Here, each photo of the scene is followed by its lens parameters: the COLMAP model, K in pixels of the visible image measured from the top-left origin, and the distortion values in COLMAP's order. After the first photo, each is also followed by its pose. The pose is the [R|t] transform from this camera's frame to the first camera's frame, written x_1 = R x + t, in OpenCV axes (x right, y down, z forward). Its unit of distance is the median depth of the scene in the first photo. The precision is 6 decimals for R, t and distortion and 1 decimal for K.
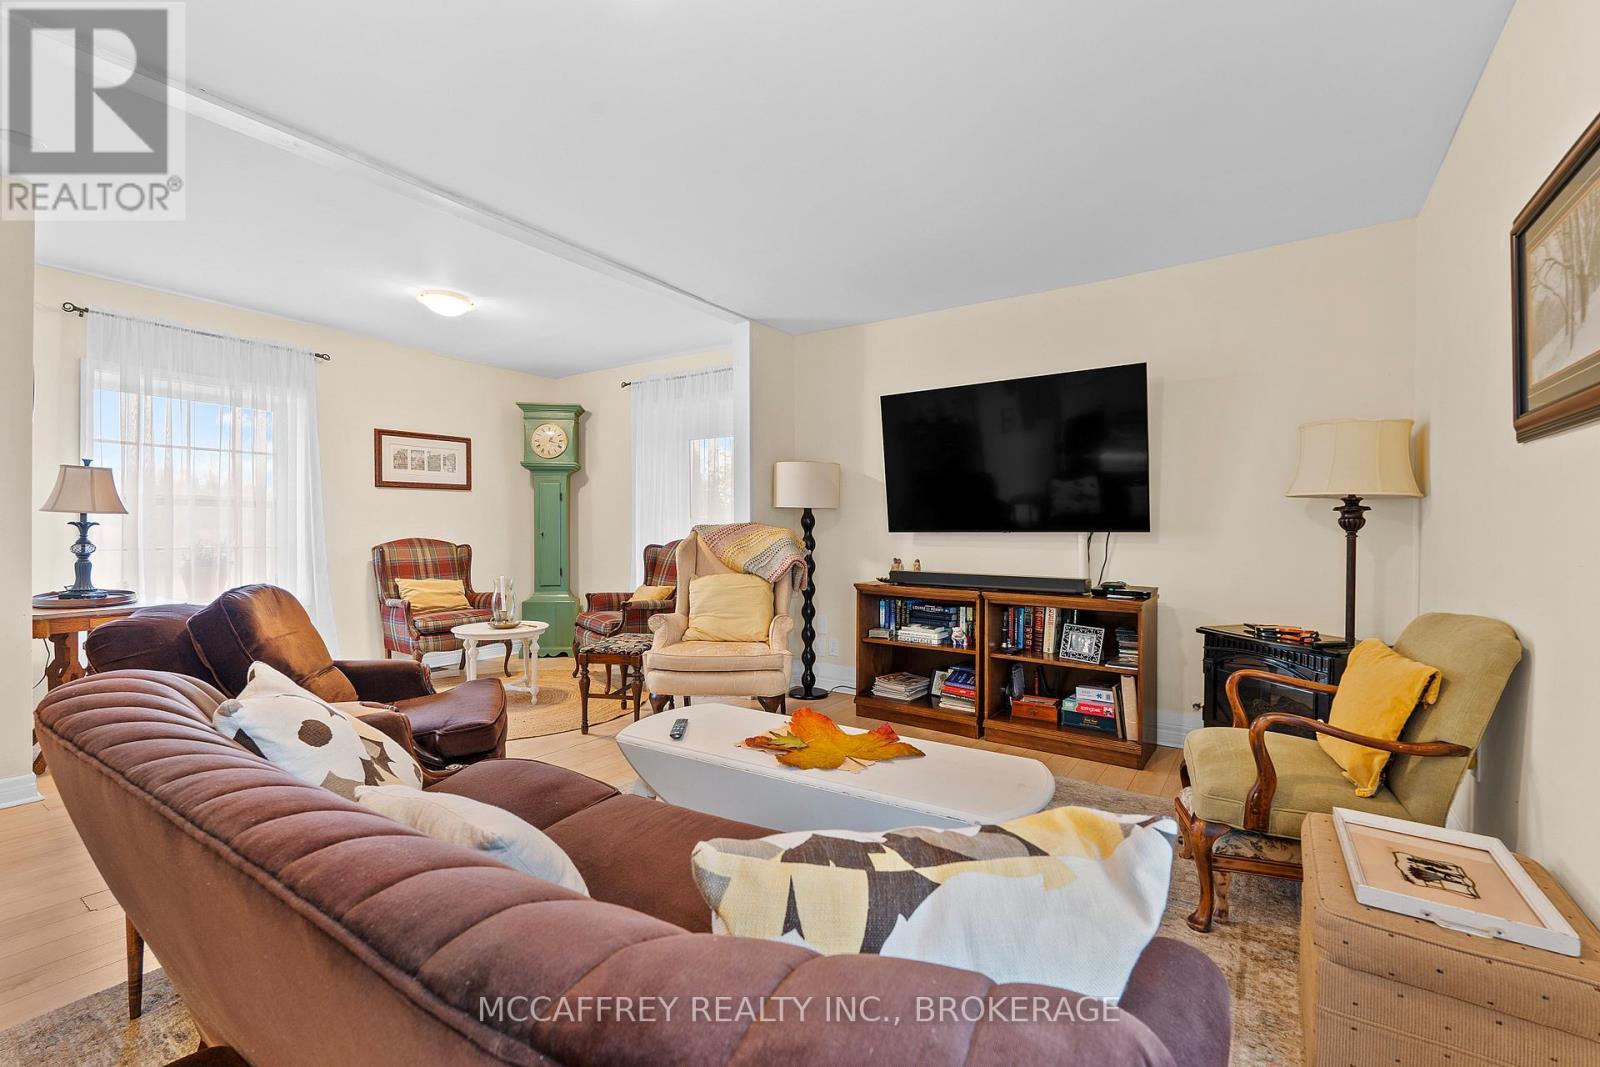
lens RADIAL K [[699.7, 0, 800.7], [0, 699.7, 533.6], [0, 0, 1]] dist [-0.002812, 0.000655]
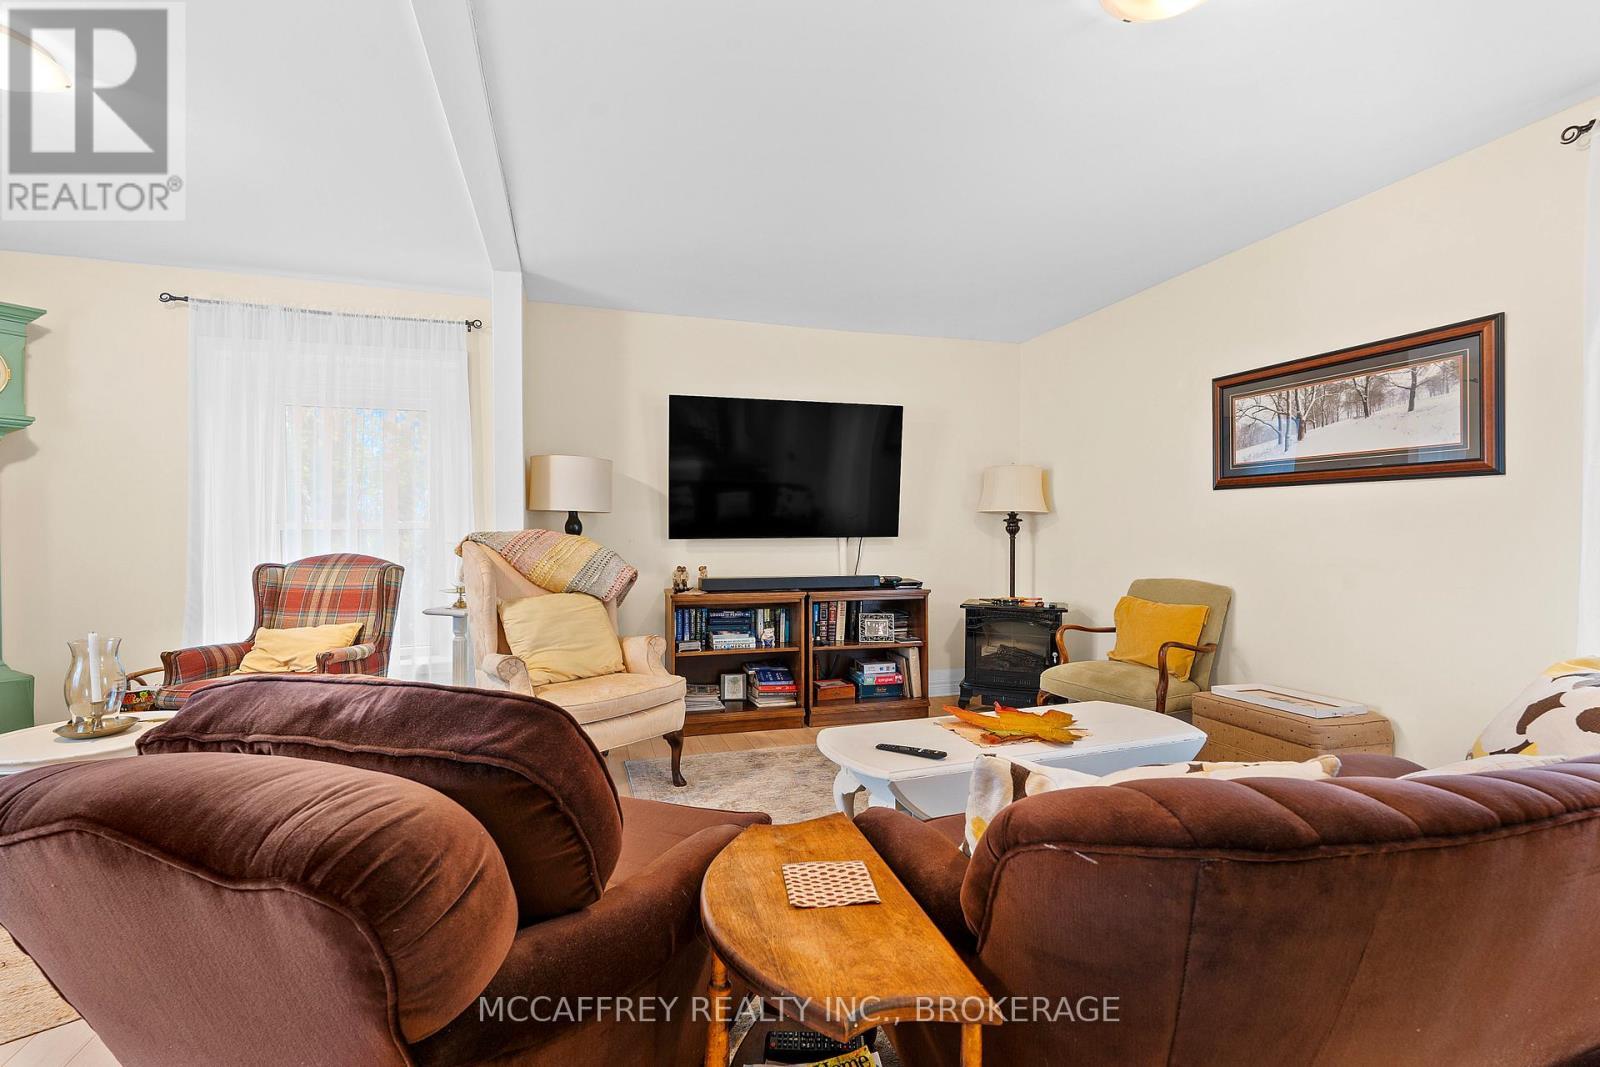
lens RADIAL K [[699.7, 0, 798.7], [0, 699.7, 530.7], [0, 0, 1]] dist [-0.002812, 0.000655]
pose [[0.618607, -0.003687, 0.785692, -0.529329], [0.011633, 0.999922, -0.004467, -0.007582], [-0.785614, 0.011904, 0.618602, 0.284655]]
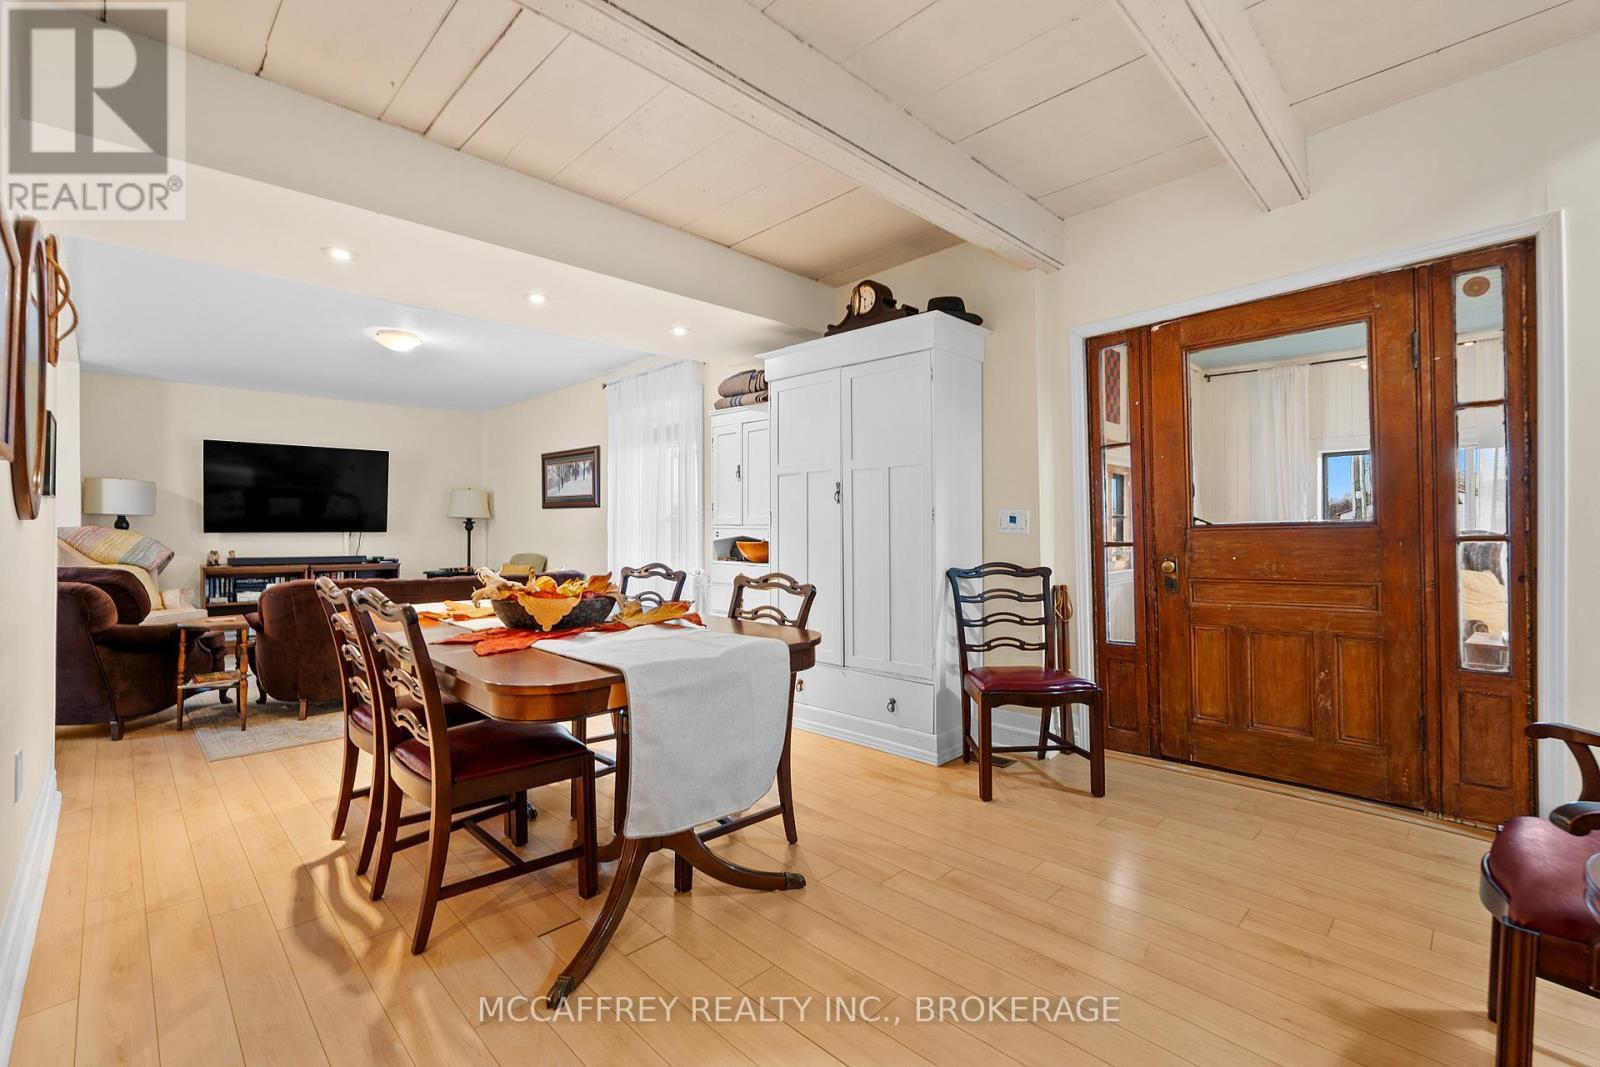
lens RADIAL K [[699.7, 0, 795.0], [0, 699.7, 533.4], [0, 0, 1]] dist [-0.002812, 0.000655]
pose [[0.194172, -0.006398, 0.980947, -1.097395], [0.008105, 0.999955, 0.004917, 0.001695], [-0.980934, 0.006995, 0.194216, -0.503763]]
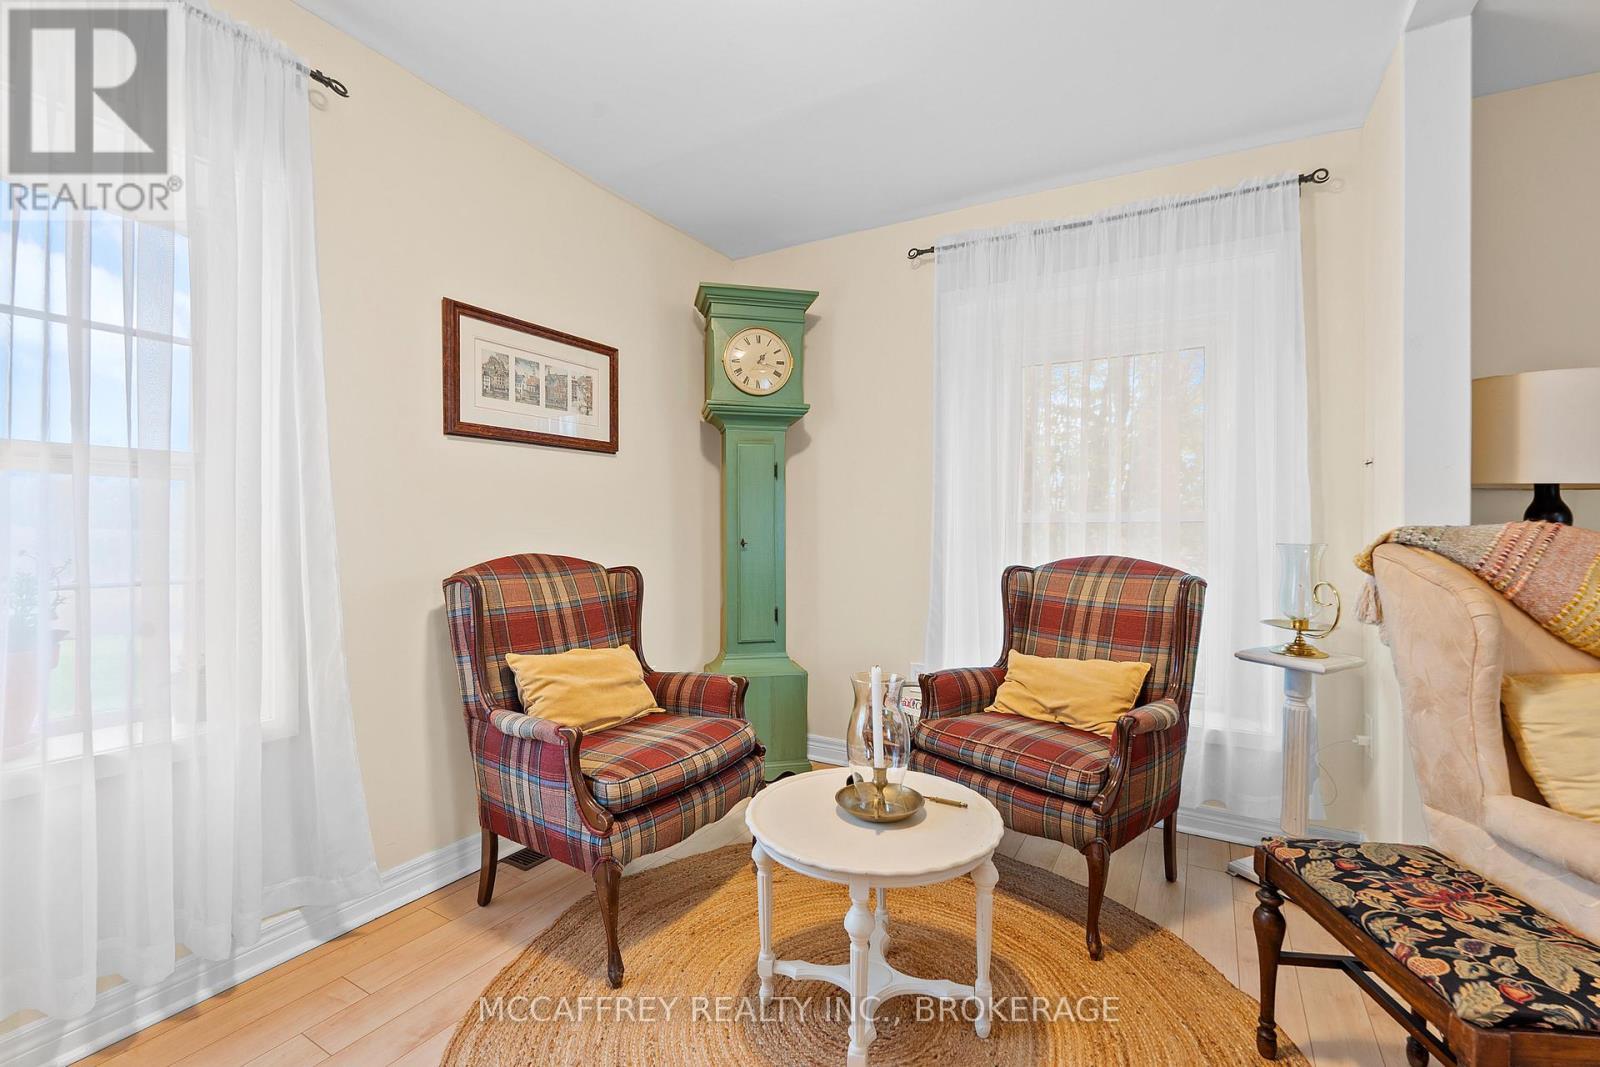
lens RADIAL K [[699.7, 0, 806.2], [0, 699.7, 529.3], [0, 0, 1]] dist [-0.002812, 0.000655]
pose [[0.996256, 0.002758, 0.086404, -0.513782], [-0.002566, 0.999994, -0.002337, -0.010679], [-0.086410, 0.002106, 0.996257, 0.671405]]
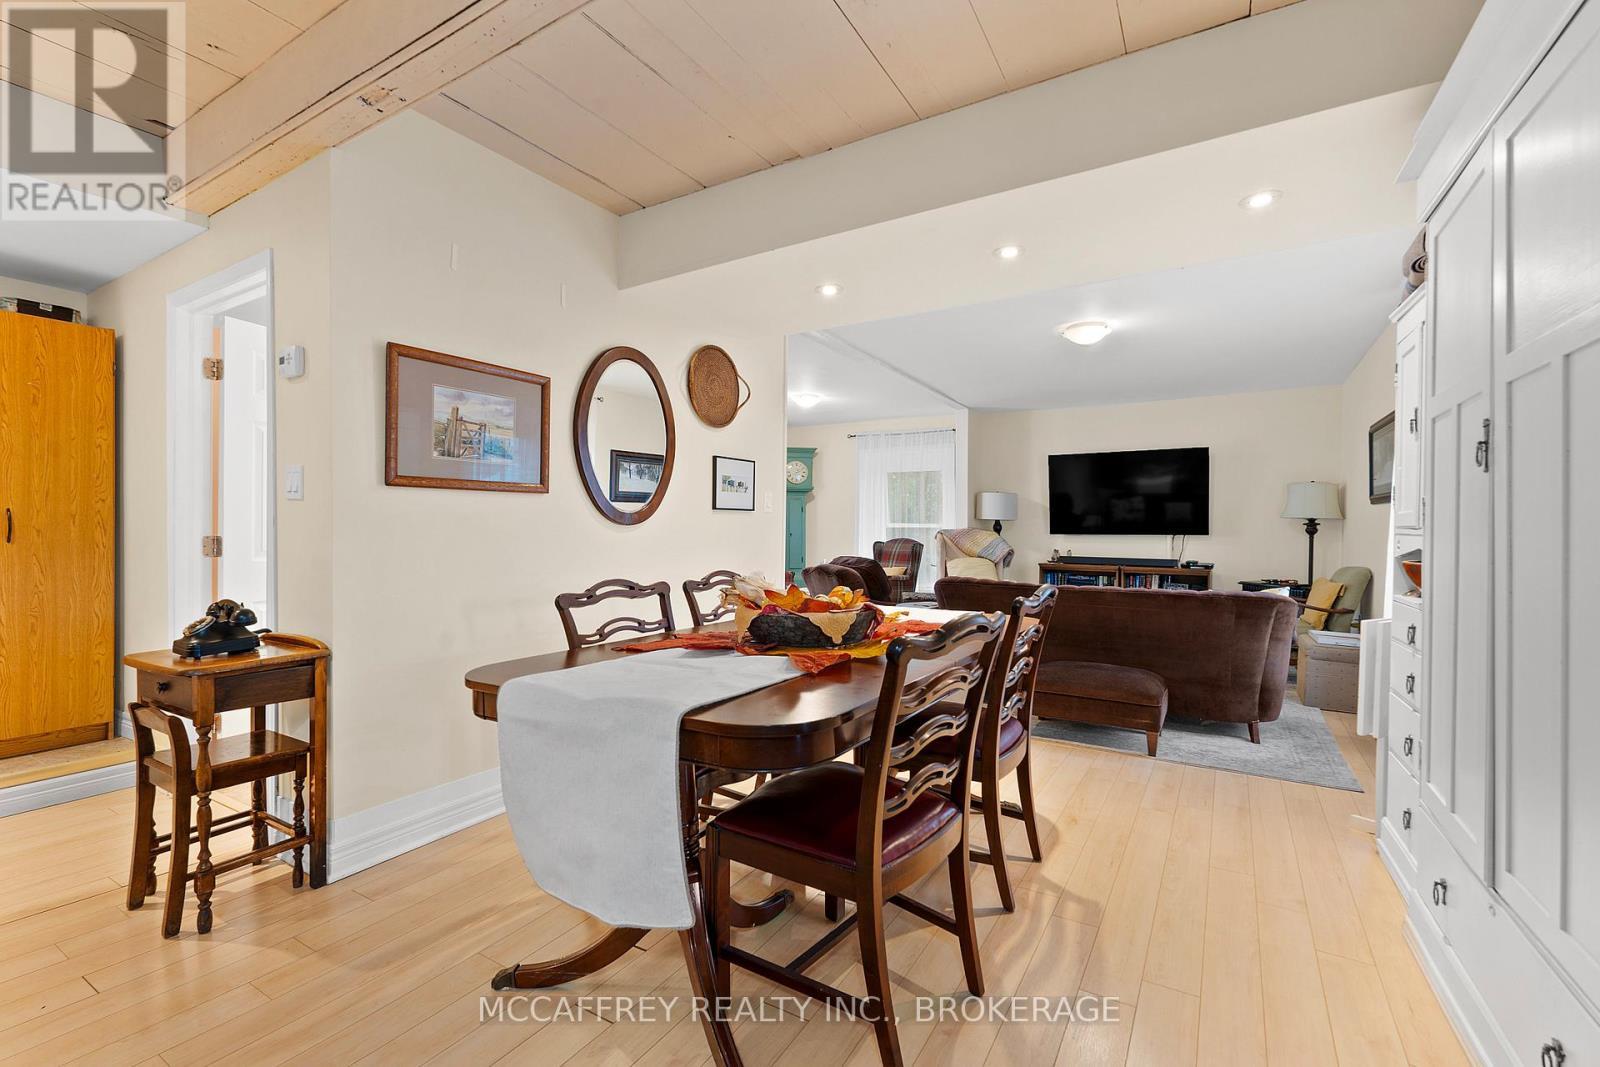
lens RADIAL K [[699.7, 0, 803.6], [0, 699.7, 536.9], [0, 0, 1]] dist [-0.002812, 0.000655]
pose [[0.998477, 0.004583, 0.054975, -0.594561], [-0.004798, 0.999981, 0.003769, 0.001198], [-0.054957, -0.004027, 0.998481, -0.708083]]
